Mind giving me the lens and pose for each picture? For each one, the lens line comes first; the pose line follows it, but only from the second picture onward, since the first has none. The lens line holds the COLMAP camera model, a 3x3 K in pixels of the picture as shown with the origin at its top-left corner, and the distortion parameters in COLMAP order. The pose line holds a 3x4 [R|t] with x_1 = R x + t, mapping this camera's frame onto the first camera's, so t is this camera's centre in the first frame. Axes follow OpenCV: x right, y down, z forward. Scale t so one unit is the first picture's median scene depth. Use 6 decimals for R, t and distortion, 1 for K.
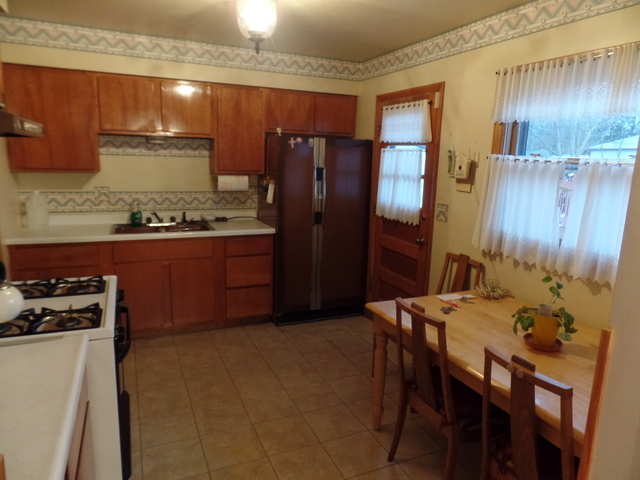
lens RADIAL K [[434.5, 0, 320.3], [0, 434.5, 239.3], [0, 0, 1]] dist [0.008239, 0.005080]
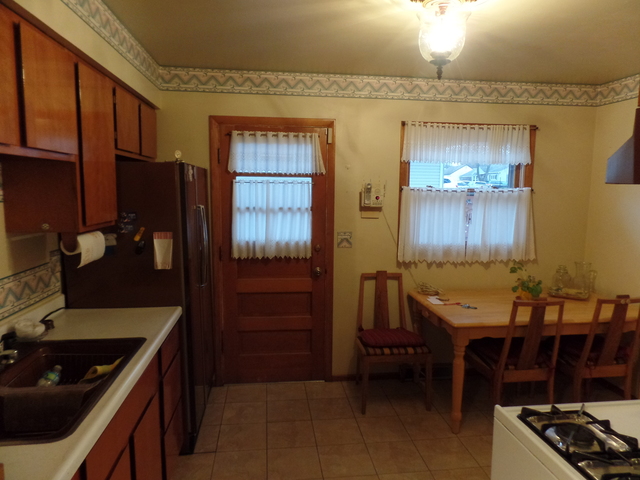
lens RADIAL K [[434.5, 0, 319.5], [0, 434.5, 244.3], [0, 0, 1]] dist [0.008239, 0.005080]
pose [[0.300141, -0.141756, 0.943303, -0.742886], [0.183325, 0.979034, 0.088795, -0.153826], [-0.936113, 0.146280, 0.319835, 0.699748]]
